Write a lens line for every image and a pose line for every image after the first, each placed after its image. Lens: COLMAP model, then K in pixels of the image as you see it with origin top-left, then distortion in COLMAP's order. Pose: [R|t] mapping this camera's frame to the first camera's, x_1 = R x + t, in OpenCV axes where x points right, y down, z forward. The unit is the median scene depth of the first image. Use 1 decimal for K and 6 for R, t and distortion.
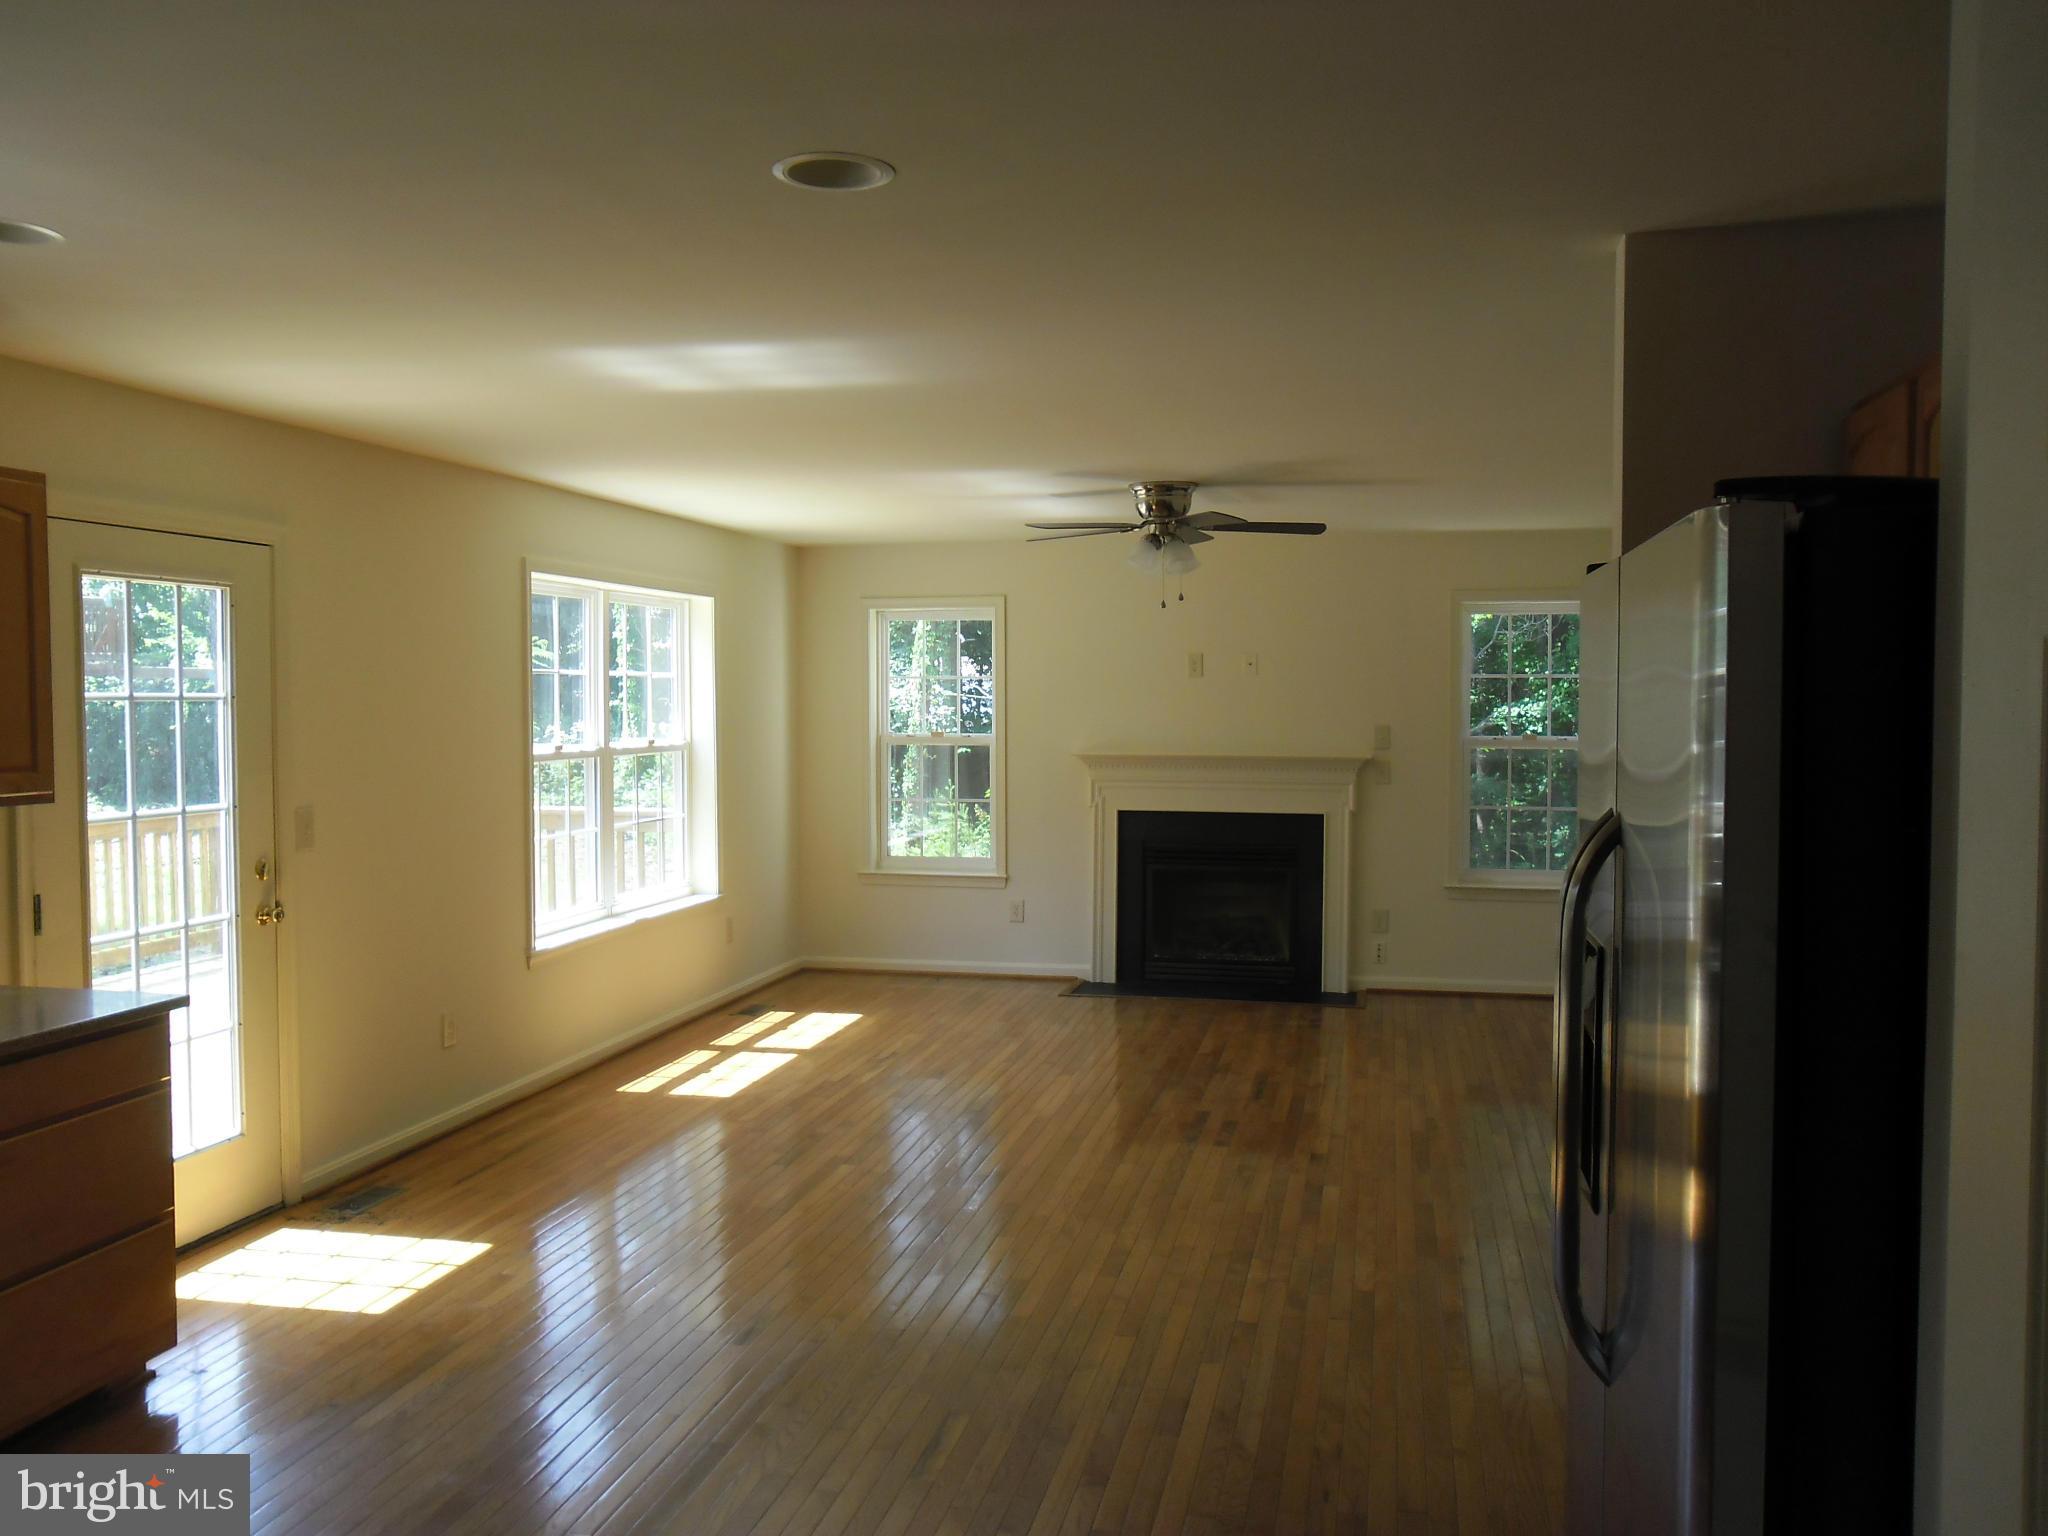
lens RADIAL K [[1643.6, 0, 1035.4], [0, 1643.6, 767.3], [0, 0, 1]] dist [-0.042720, 0.067977]
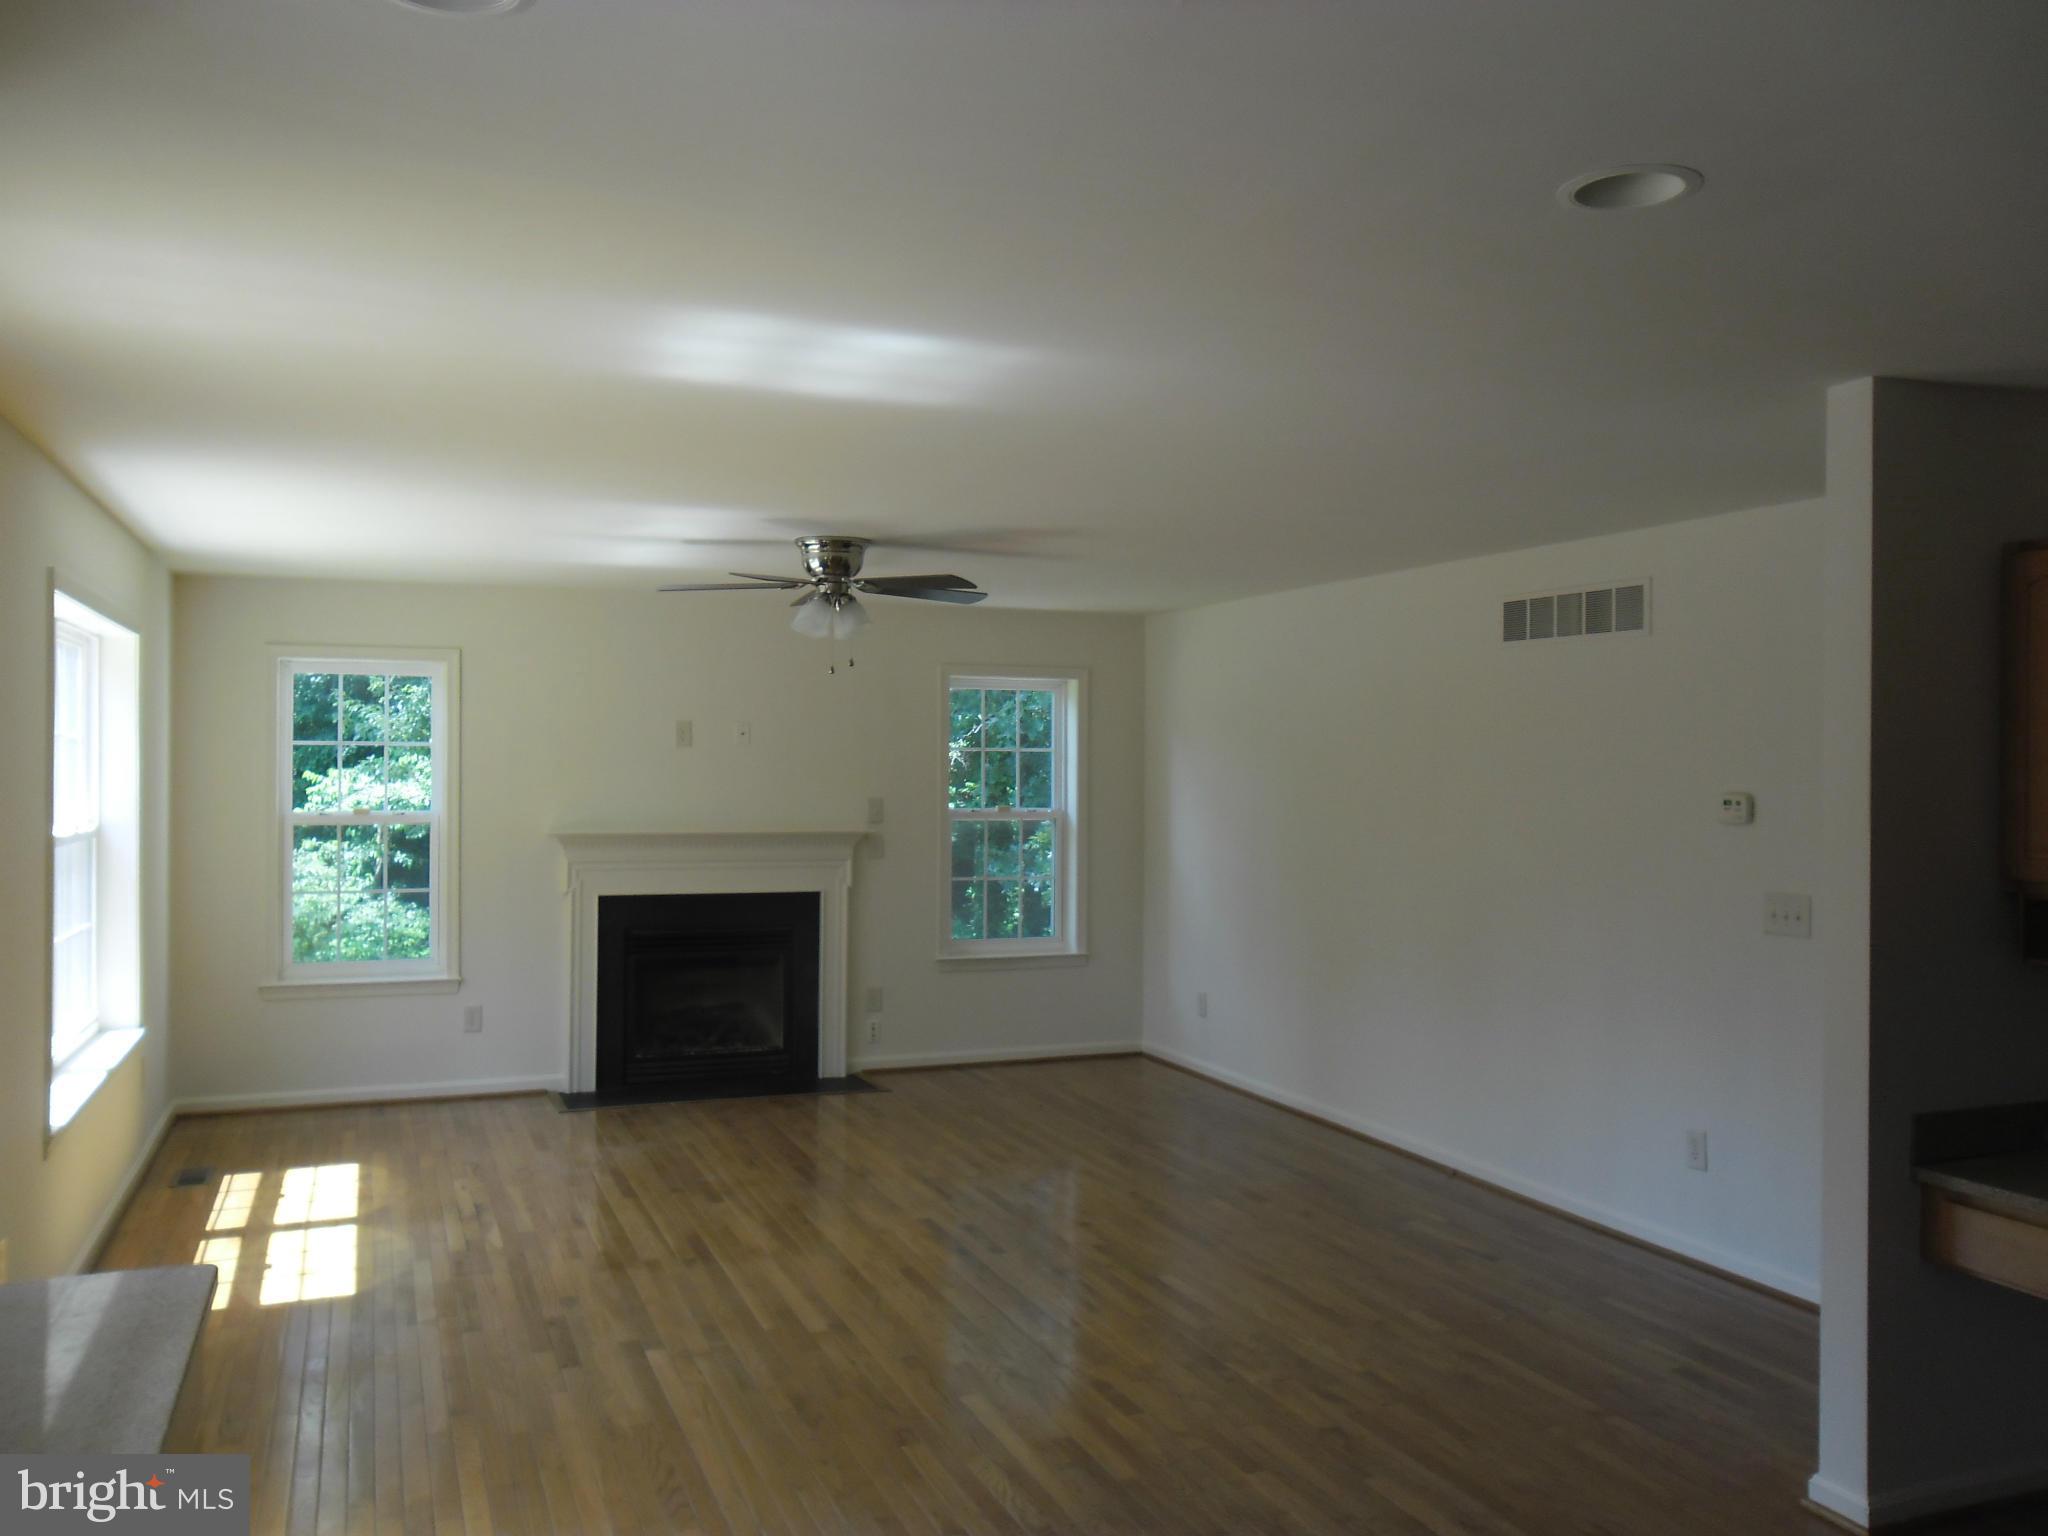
lens RADIAL K [[1650.0, 0, 1016.3], [0, 1650.0, 766.6], [0, 0, 1]] dist [-0.004856, -0.001476]
pose [[0.831517, 0.004776, 0.555479, -0.352230], [0.018169, 0.999194, -0.035788, -0.010308], [-0.555202, 0.039851, 0.830760, 0.179772]]
